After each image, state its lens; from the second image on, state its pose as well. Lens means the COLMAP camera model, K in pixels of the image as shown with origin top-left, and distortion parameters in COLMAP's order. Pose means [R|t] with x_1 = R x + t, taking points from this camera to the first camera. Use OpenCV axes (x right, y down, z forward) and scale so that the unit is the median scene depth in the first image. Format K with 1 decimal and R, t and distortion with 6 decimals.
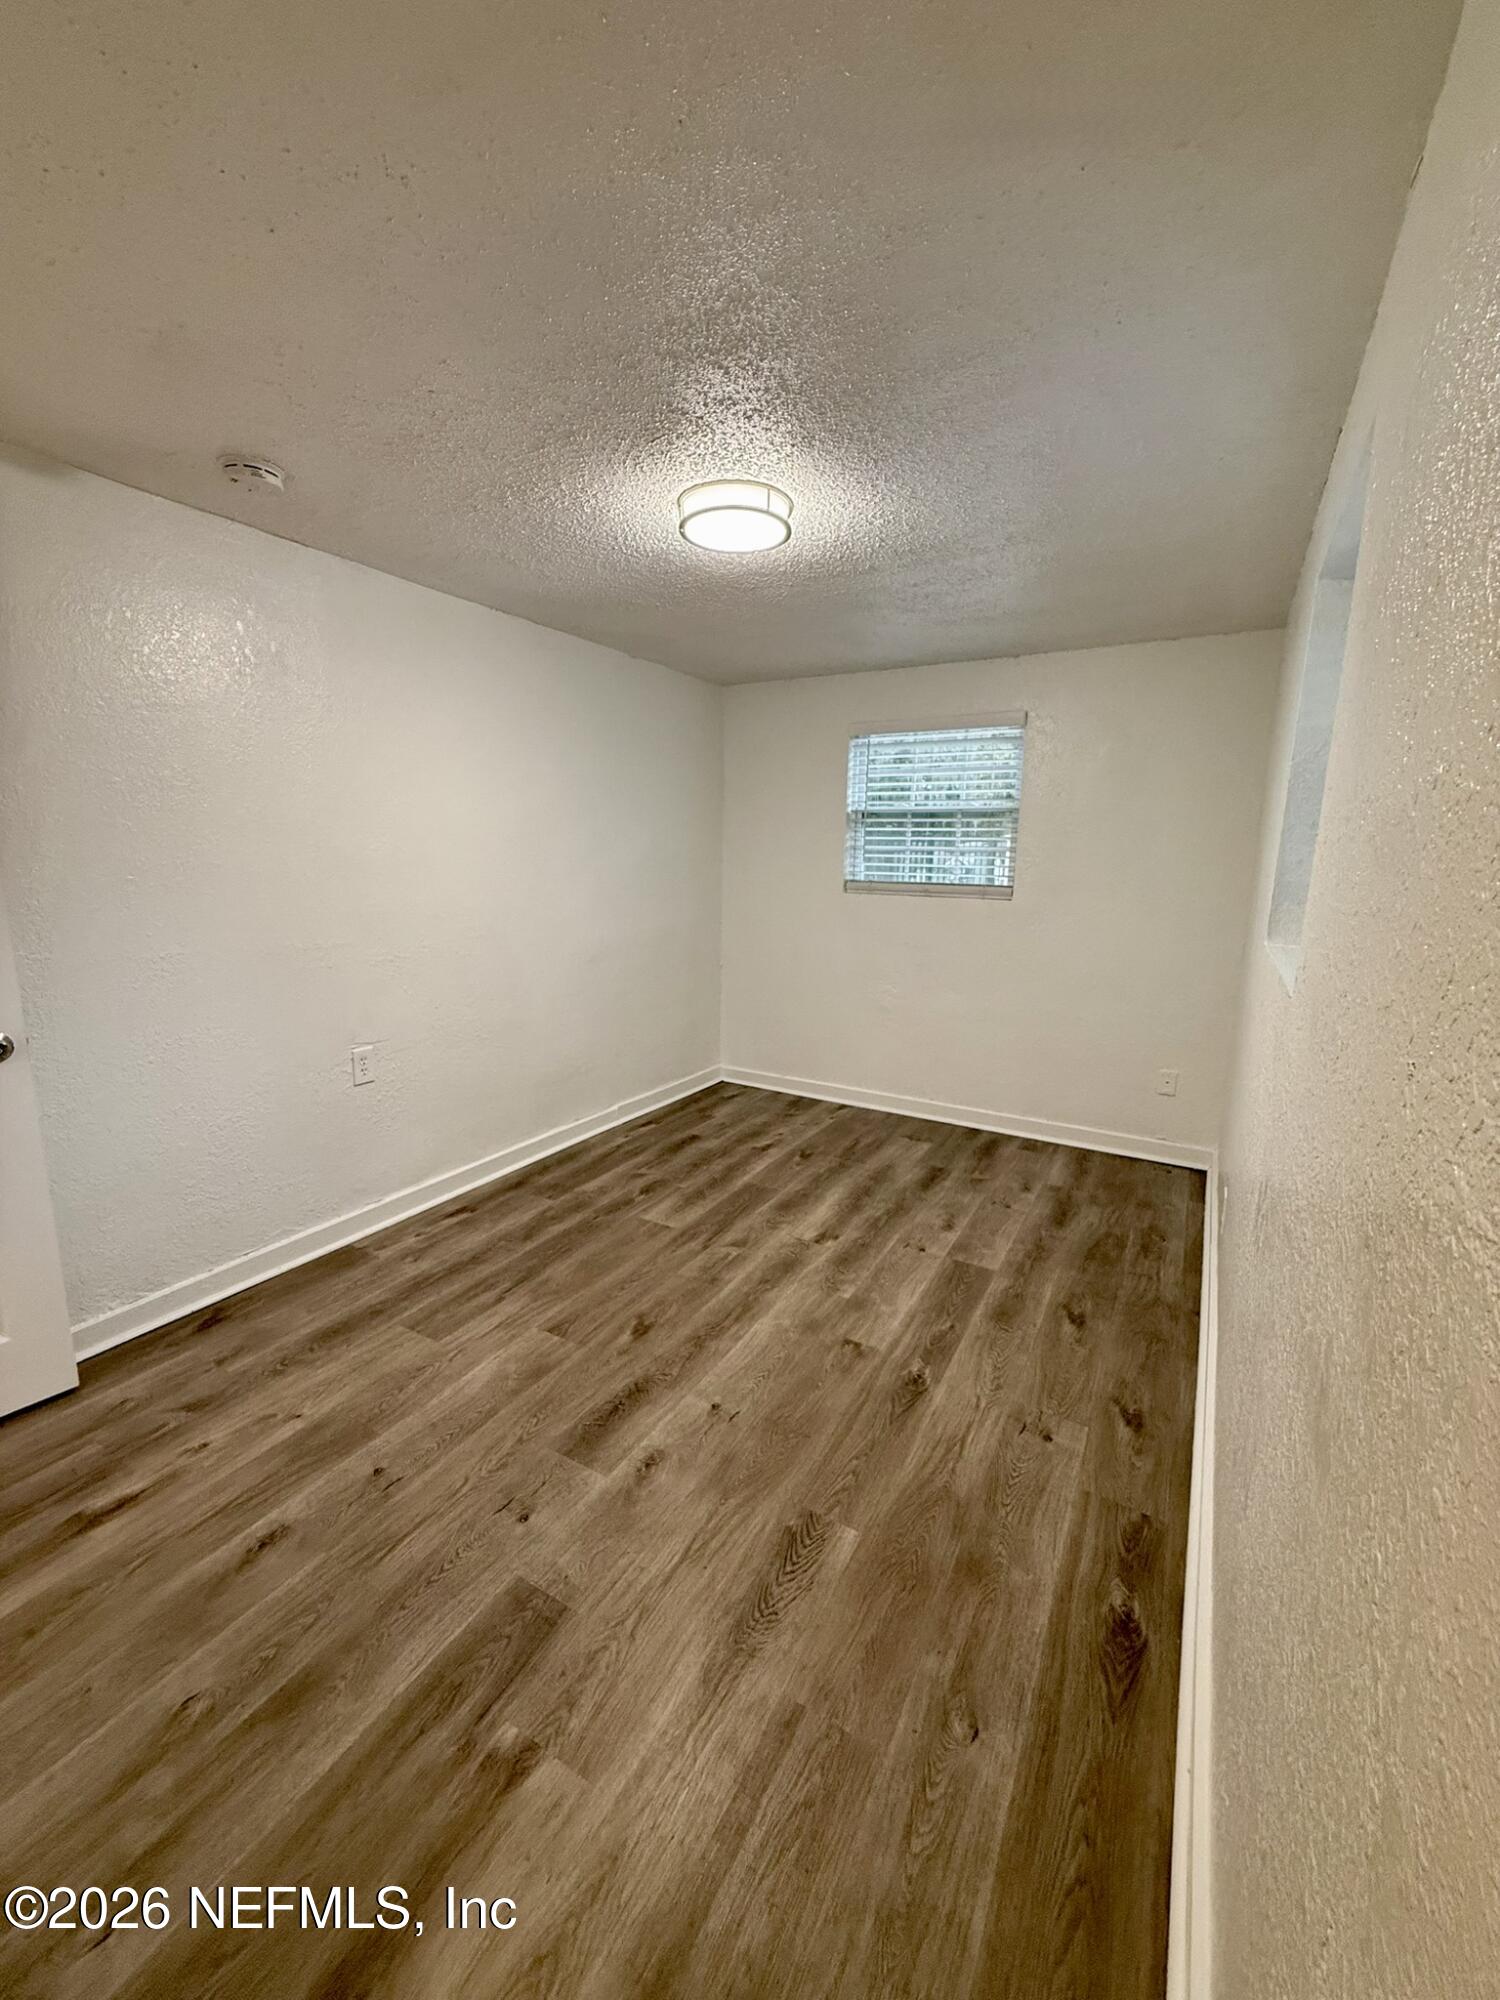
lens RADIAL K [[799.4, 0, 749.5], [0, 799.4, 1001.1], [0, 0, 1]] dist [-0.001263, 0.000550]
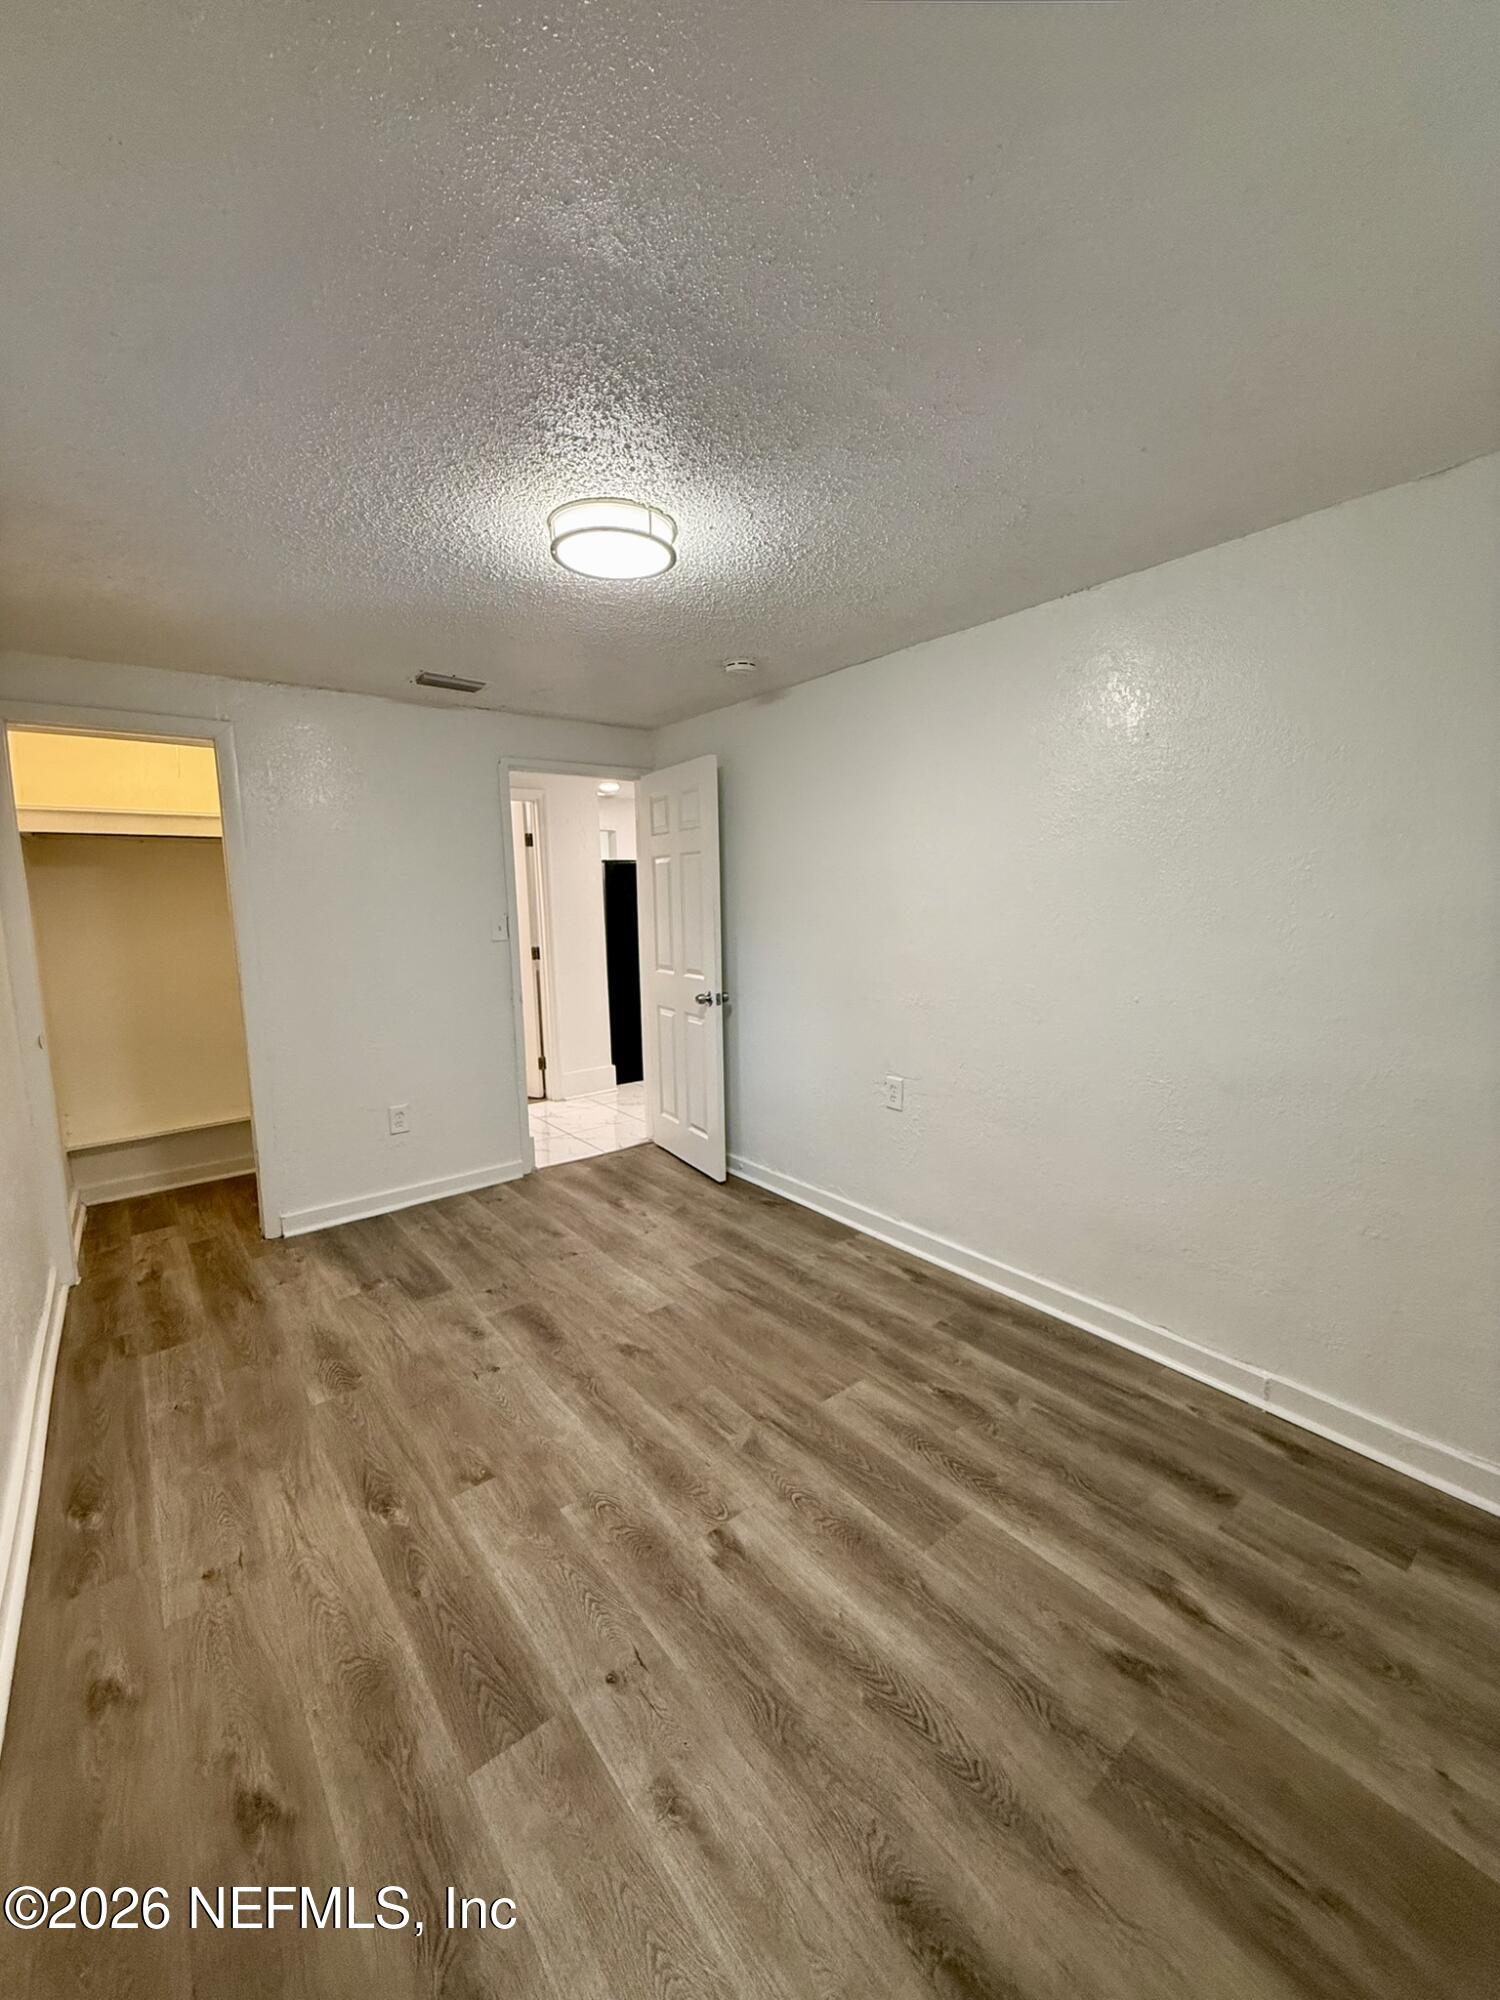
lens RADIAL K [[799.4, 0, 752.9], [0, 799.4, 1000.9], [0, 0, 1]] dist [-0.001263, 0.000550]
pose [[-0.368303, 0.113093, -0.922802, 0.633268], [-0.162911, 0.969366, 0.183820, -0.227591], [0.915321, 0.218036, -0.338596, 1.213767]]
